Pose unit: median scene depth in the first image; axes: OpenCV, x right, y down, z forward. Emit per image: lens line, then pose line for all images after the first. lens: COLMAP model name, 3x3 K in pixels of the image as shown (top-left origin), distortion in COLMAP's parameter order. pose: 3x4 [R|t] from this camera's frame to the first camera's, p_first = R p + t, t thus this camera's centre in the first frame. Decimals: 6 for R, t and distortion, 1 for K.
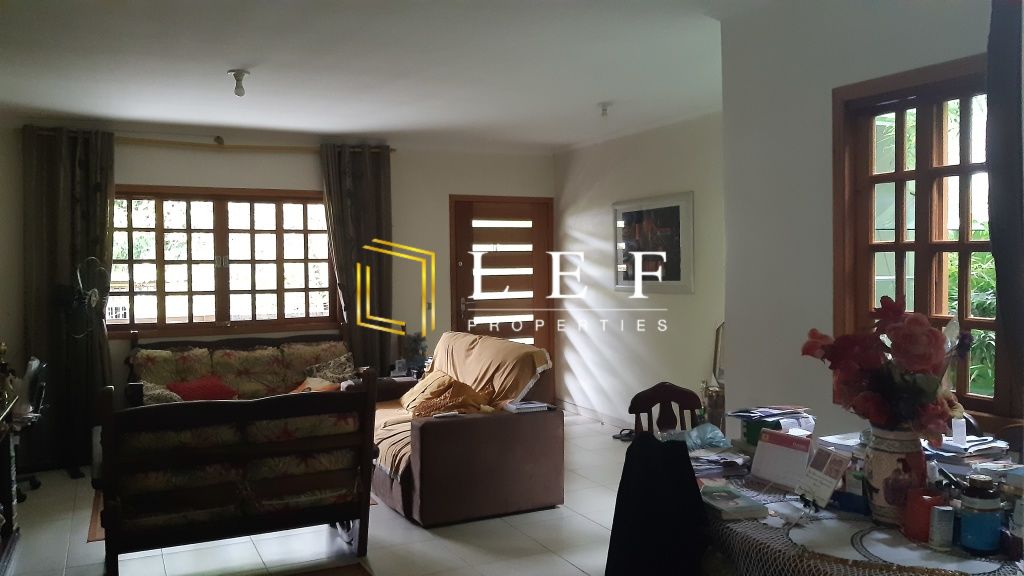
lens RADIAL K [[784.1, 0, 512.0], [0, 784.1, 288.0], [0, 0, 1]] dist [-0.000242, -0.085037]
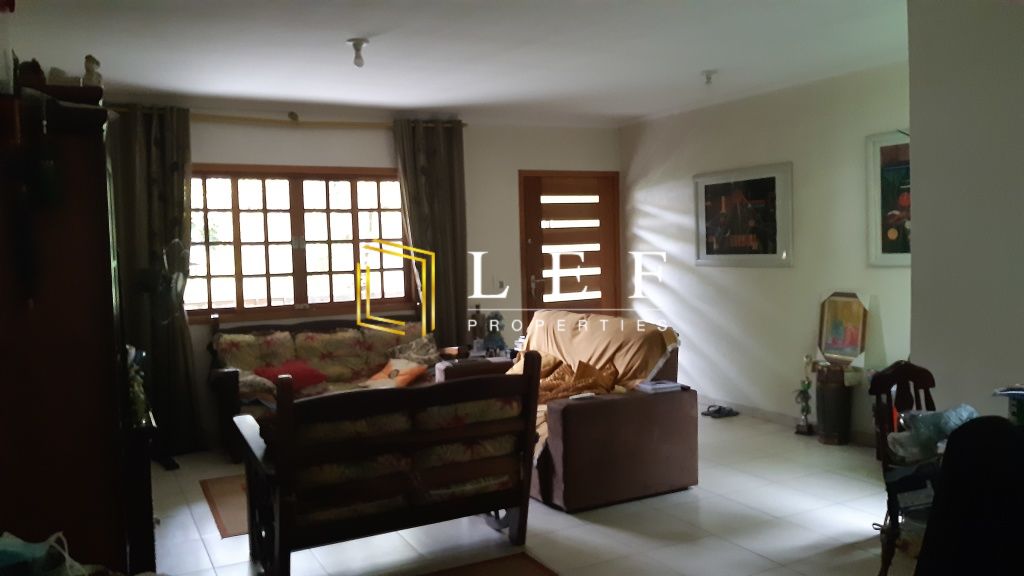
lens RADIAL K [[782.9, 0, 512.0], [0, 782.9, 288.0], [0, 0, 1]] dist [0.008525, -0.002197]
pose [[0.999800, -0.017208, 0.010230, -0.123088], [0.016902, 0.999430, 0.029233, -0.001112], [-0.010727, -0.029055, 0.999520, 0.026085]]
